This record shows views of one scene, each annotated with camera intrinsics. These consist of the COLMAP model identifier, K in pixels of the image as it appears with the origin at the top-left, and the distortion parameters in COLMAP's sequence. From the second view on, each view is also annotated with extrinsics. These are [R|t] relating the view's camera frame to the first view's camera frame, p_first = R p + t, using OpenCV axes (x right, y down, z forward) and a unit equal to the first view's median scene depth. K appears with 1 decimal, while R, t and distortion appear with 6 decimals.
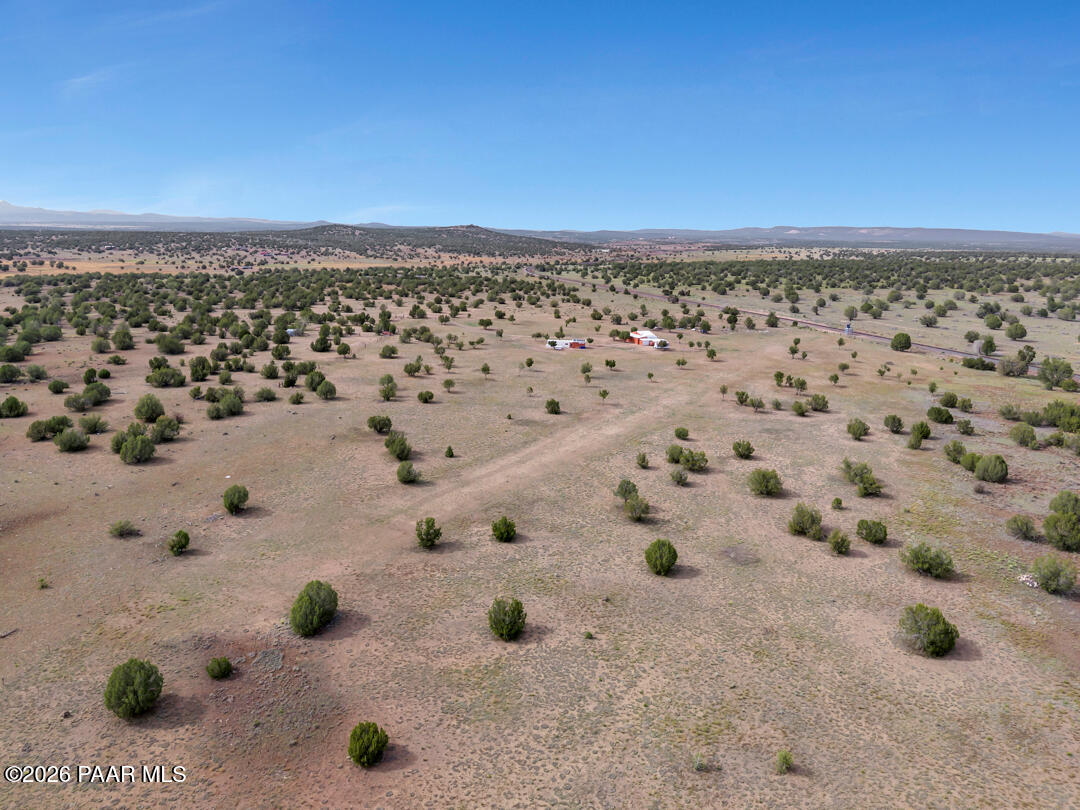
lens RADIAL K [[716.3, 0, 530.2], [0, 716.3, 403.3], [0, 0, 1]] dist [0.006280, 0.000360]
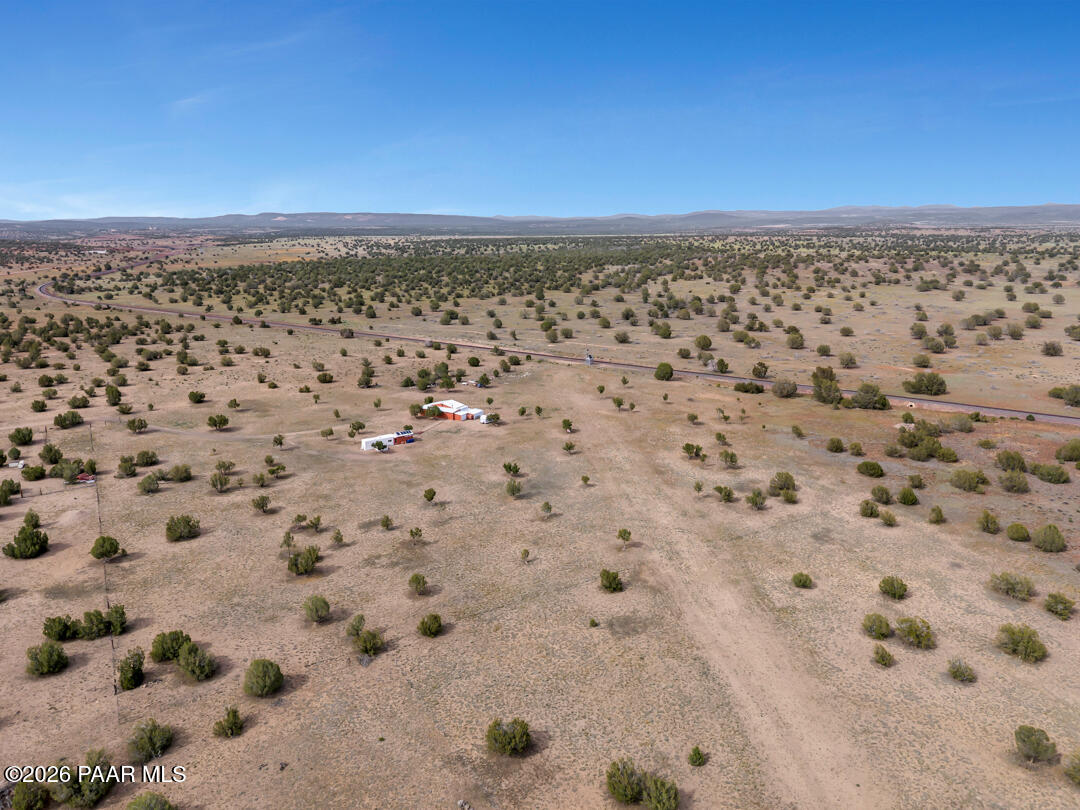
lens RADIAL K [[730.5, 0, 540.0], [0, 730.5, 405.0], [0, 0, 1]] dist [0.037059, -0.040132]
pose [[0.777698, -0.166425, 0.606208, -0.407960], [0.156599, 0.985209, 0.069575, -0.214296], [-0.608820, 0.040823, 0.792257, 0.435041]]
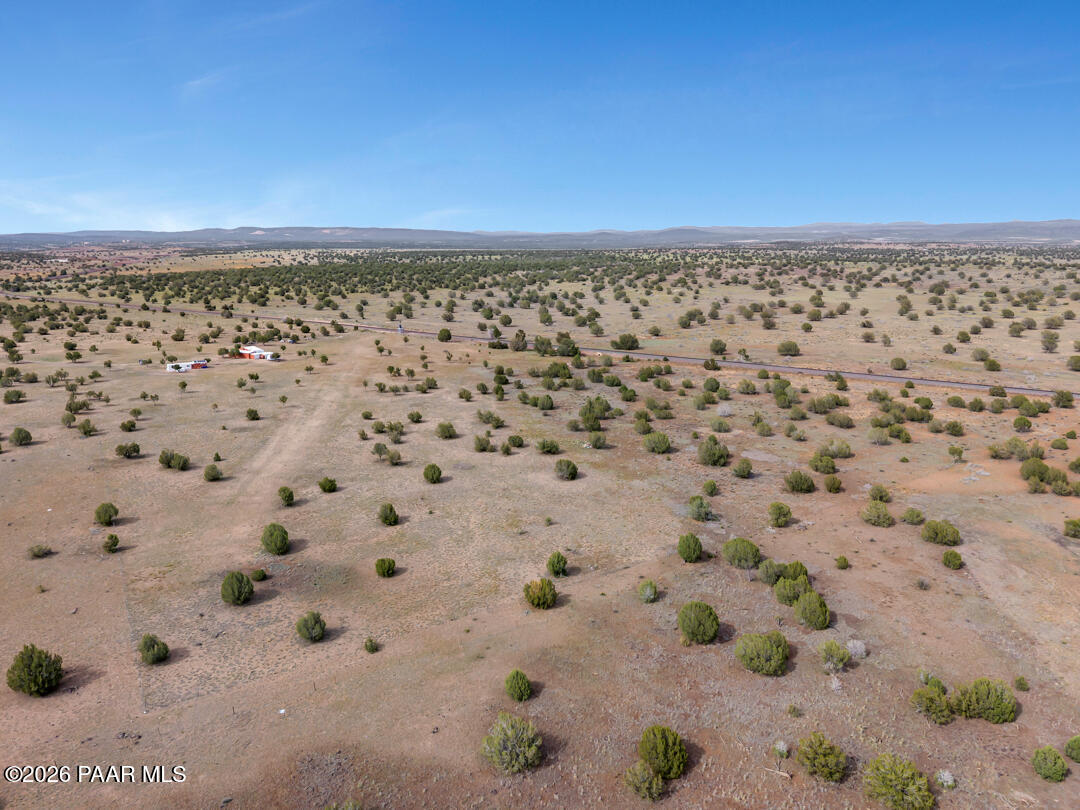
lens RADIAL K [[730.5, 0, 540.0], [0, 730.5, 405.0], [0, 0, 1]] dist [0.037059, -0.040132]
pose [[0.763148, -0.155594, 0.627212, -0.359191], [0.157119, 0.986132, 0.053461, -0.000760], [-0.626832, 0.057748, 0.777011, -0.277270]]
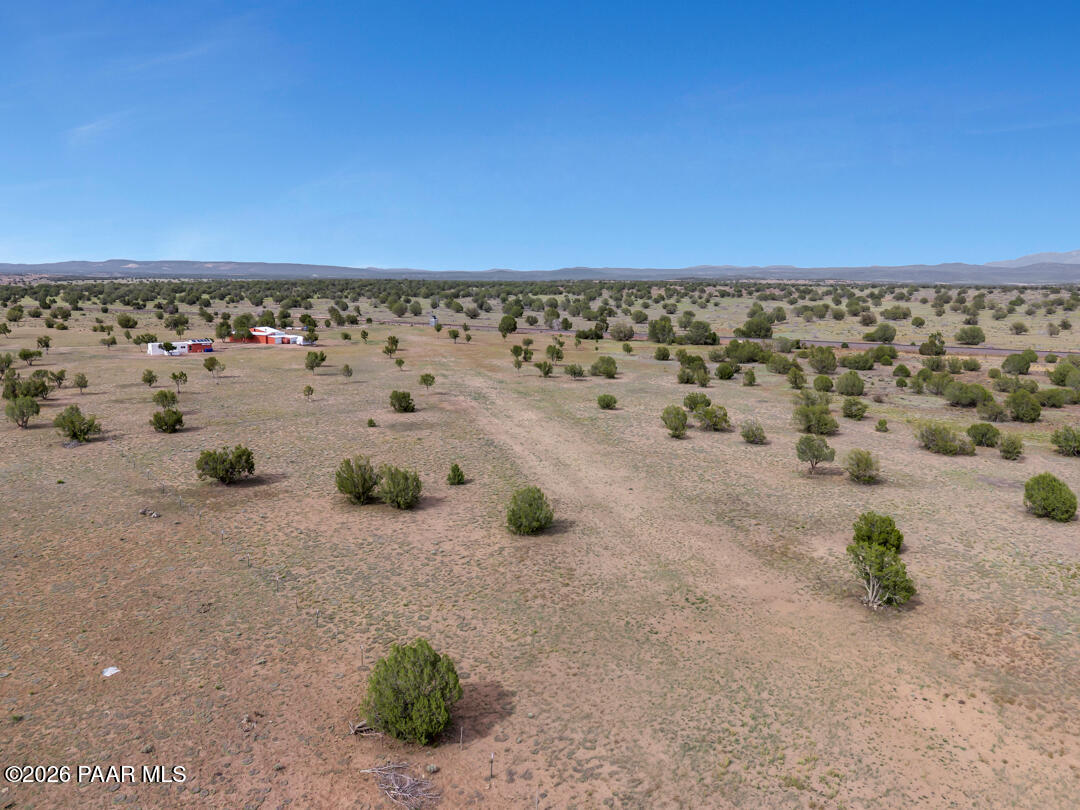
lens RADIAL K [[730.5, 0, 540.0], [0, 730.5, 405.0], [0, 0, 1]] dist [0.037059, -0.040132]
pose [[0.661336, -0.133281, 0.738153, -0.344700], [0.169840, 0.985136, 0.025711, 0.012098], [-0.730608, 0.108364, 0.674143, 0.445288]]
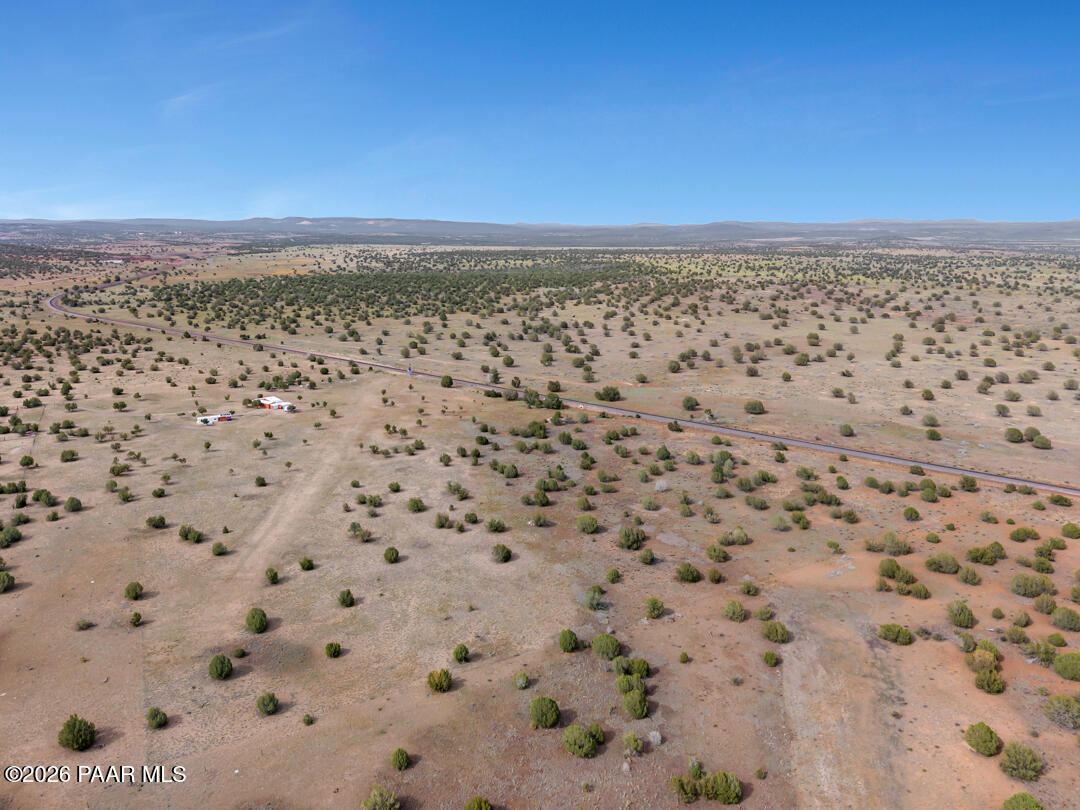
lens RADIAL K [[730.5, 0, 540.0], [0, 730.5, 405.0], [0, 0, 1]] dist [0.037059, -0.040132]
pose [[0.798891, -0.143804, 0.584032, -0.348789], [0.135853, 0.989048, 0.057697, -0.150433], [-0.585932, 0.033249, 0.809678, -0.537741]]
